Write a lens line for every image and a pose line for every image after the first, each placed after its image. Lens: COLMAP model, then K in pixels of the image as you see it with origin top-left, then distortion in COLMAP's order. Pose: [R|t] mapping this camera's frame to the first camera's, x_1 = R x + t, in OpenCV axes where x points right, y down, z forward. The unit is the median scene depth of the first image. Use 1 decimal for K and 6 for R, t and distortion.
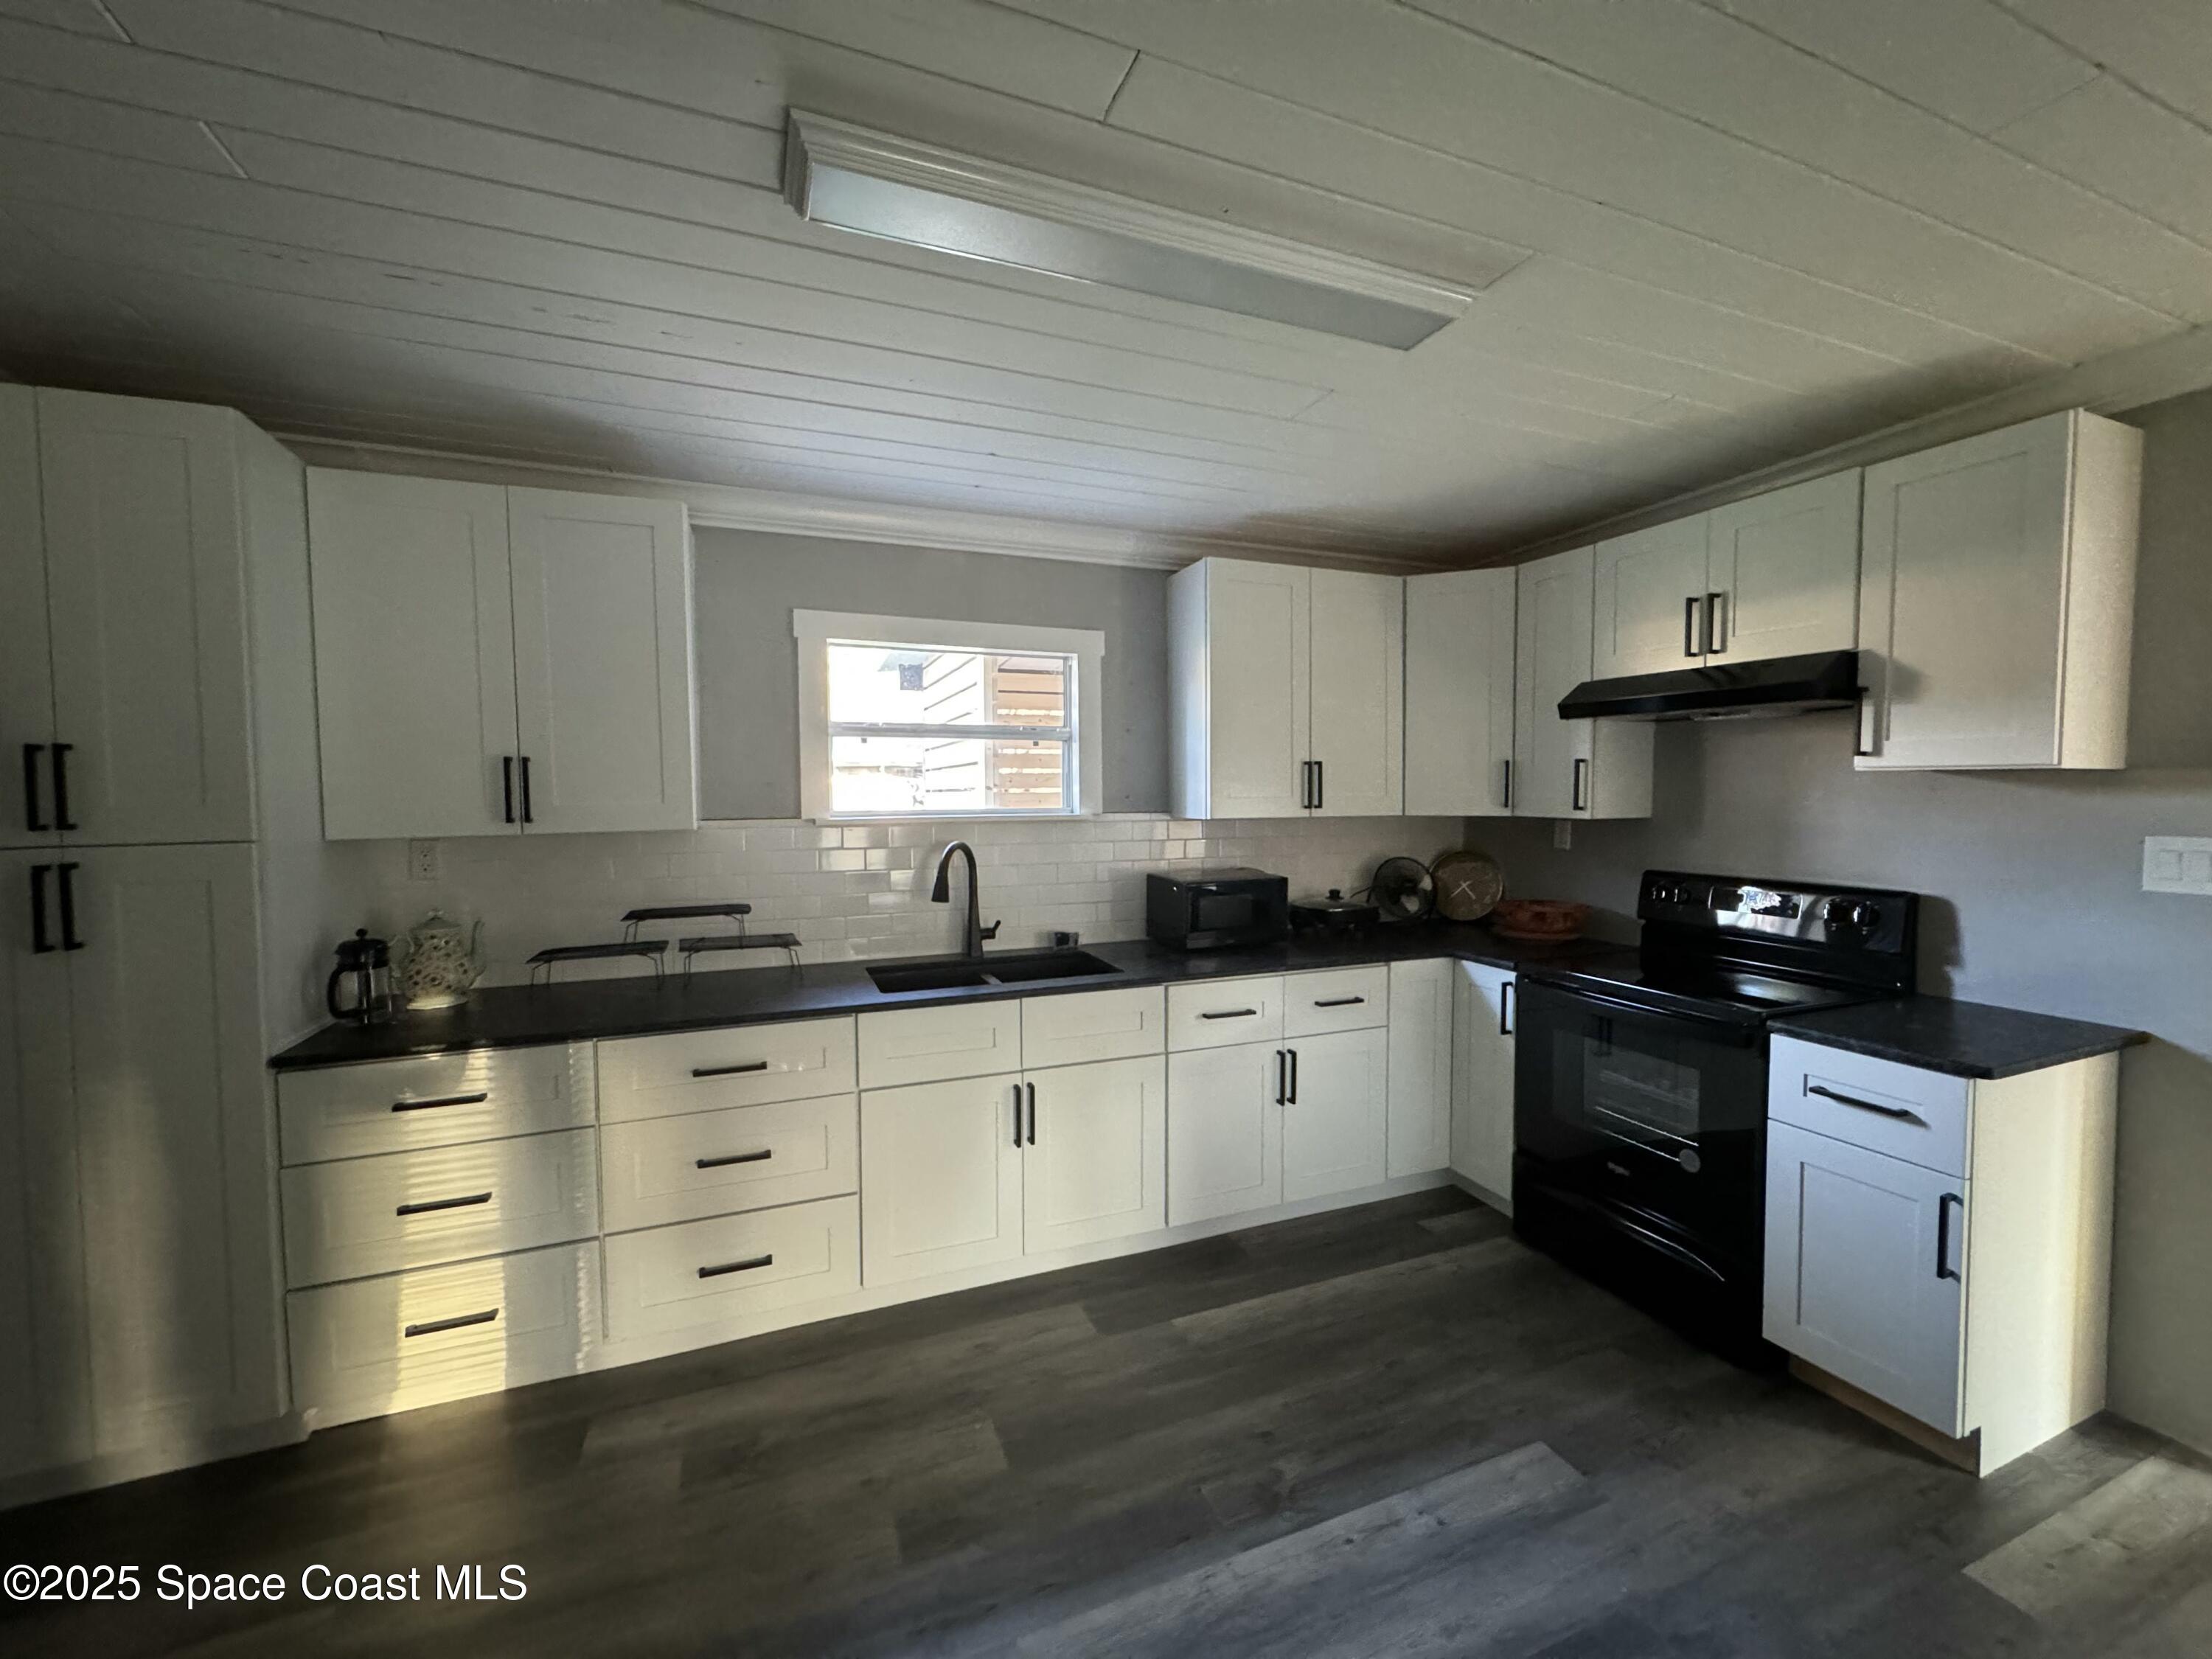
lens RADIAL K [[879.8, 0, 1106.0], [0, 879.8, 829.5], [0, 0, 1]] dist [-0.017544, -0.000085]
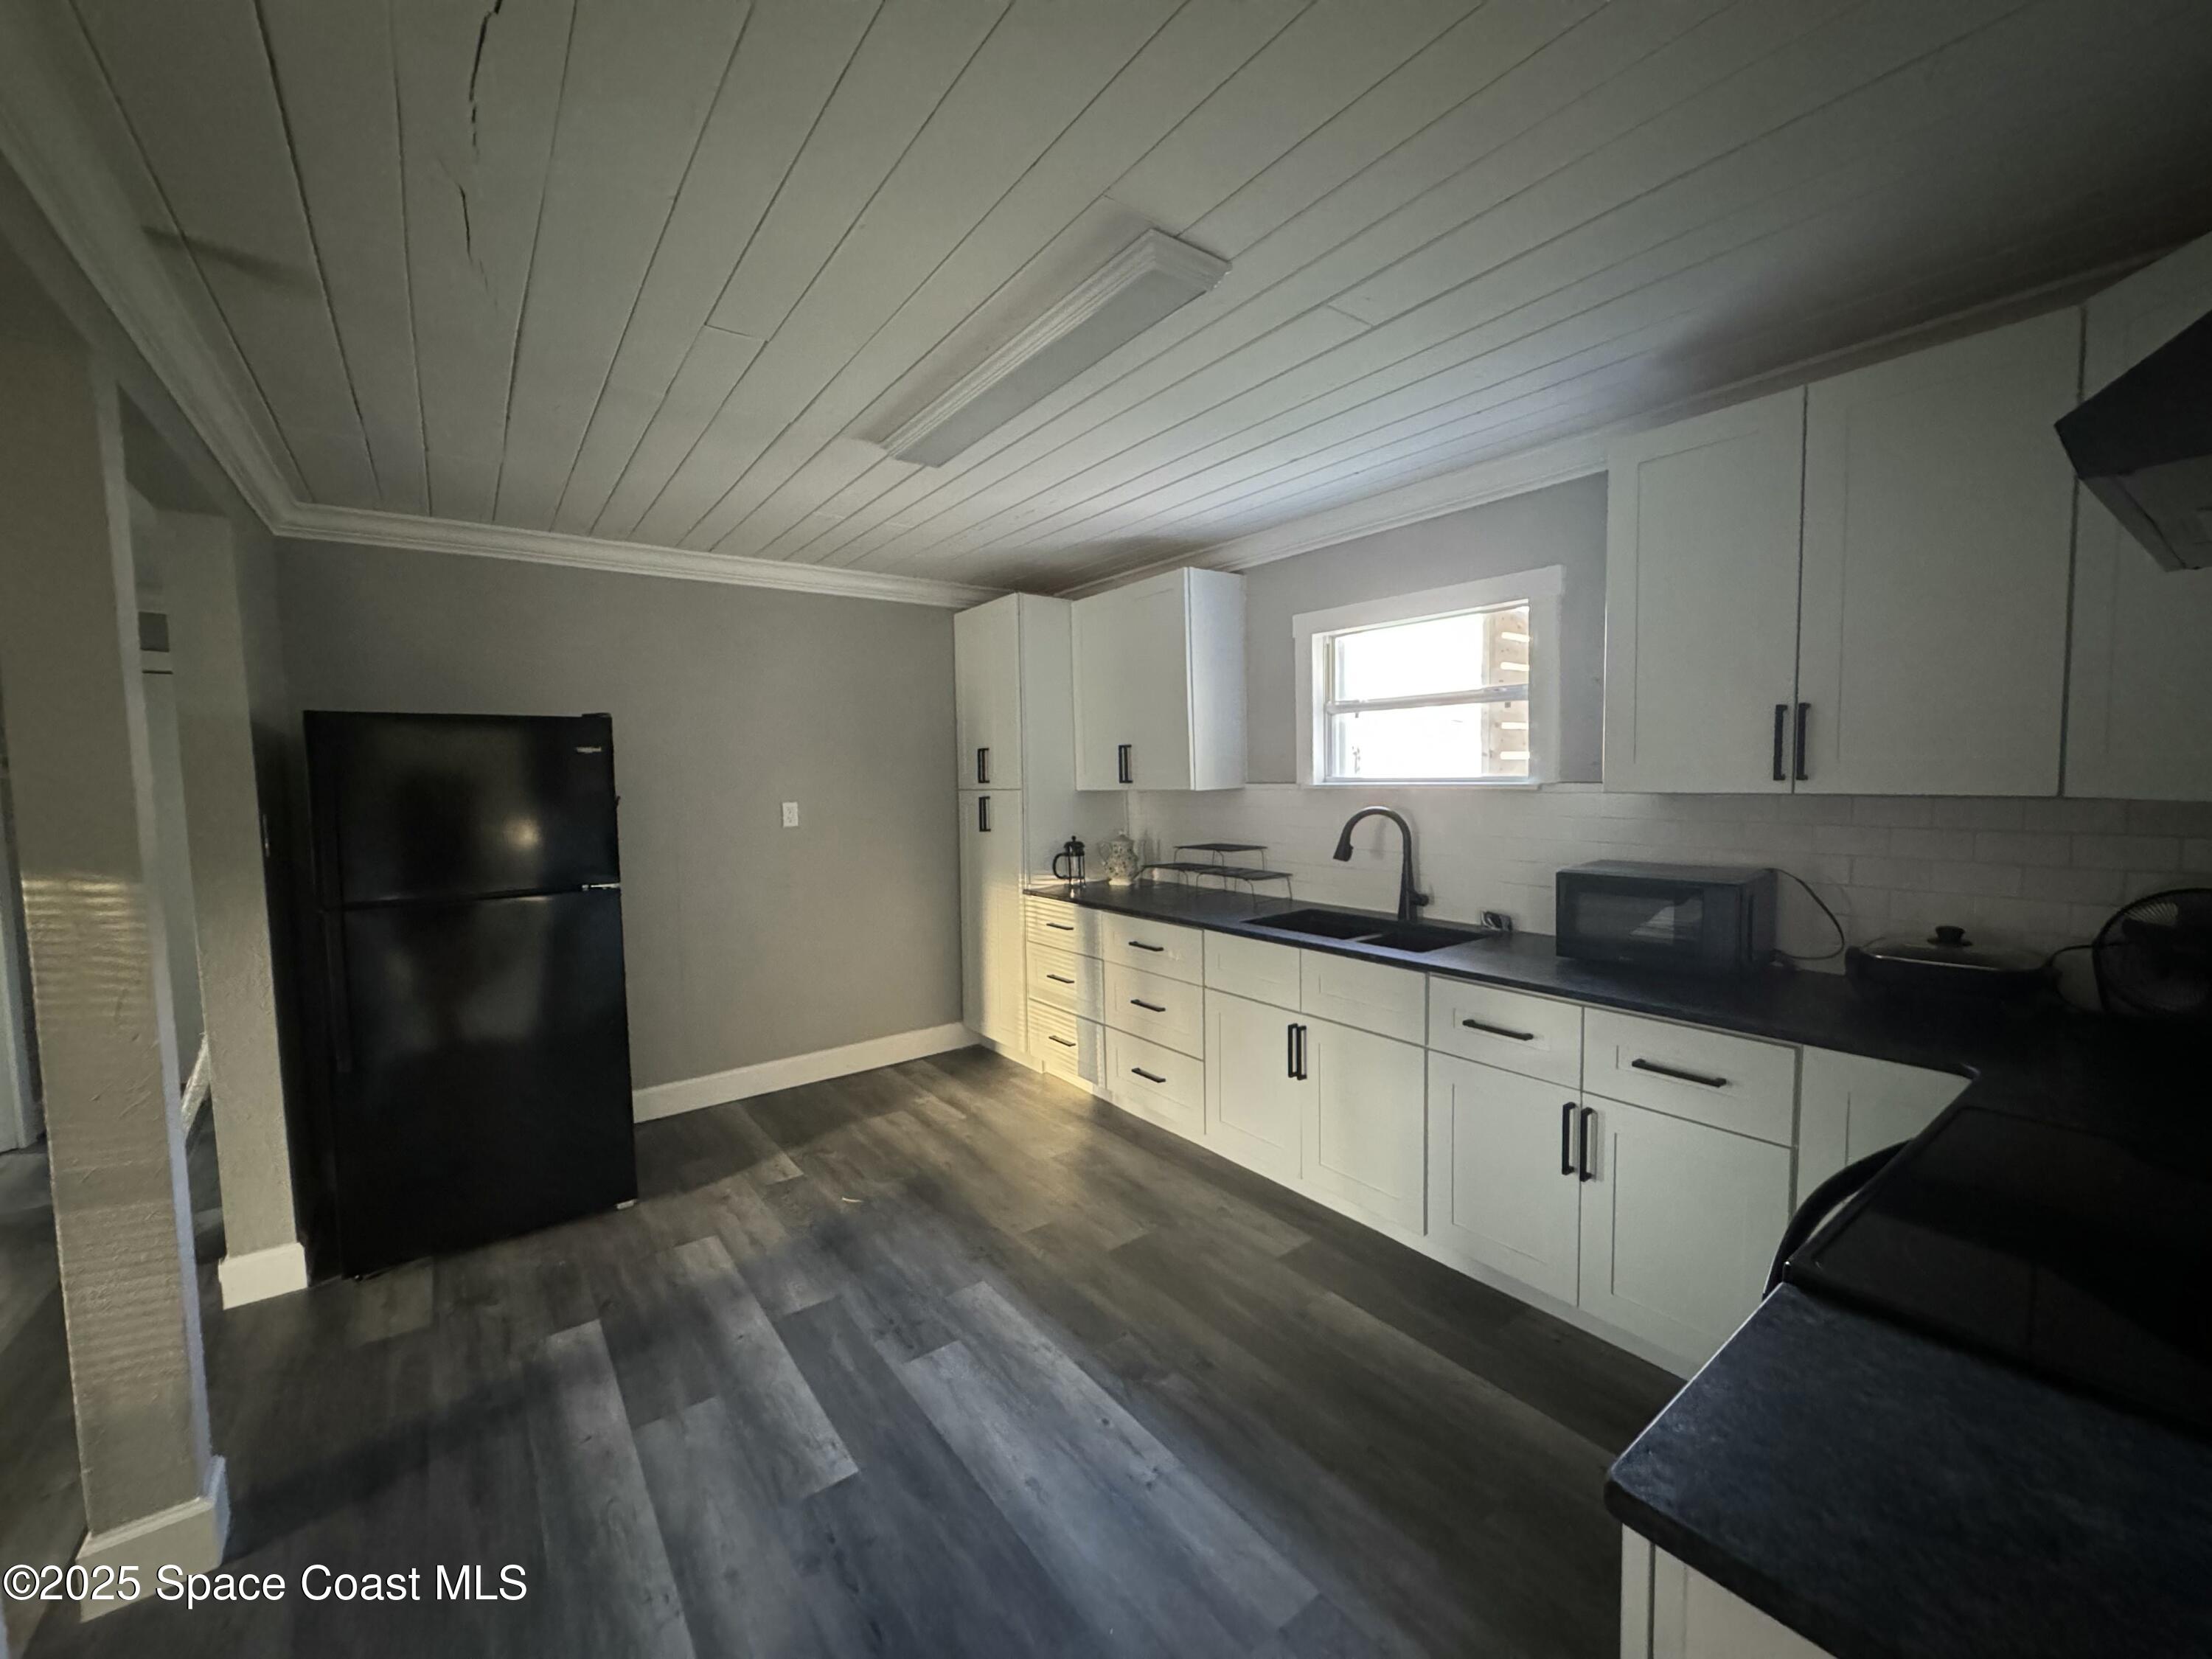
lens RADIAL K [[895.9, 0, 1106.0], [0, 895.9, 829.5], [0, 0, 1]] dist [-0.003486, -0.000399]
pose [[0.249905, 0.067021, -0.965948, 0.877999], [-0.019502, 0.997748, 0.064182, -0.025217], [0.968074, 0.002798, 0.250650, 0.448359]]
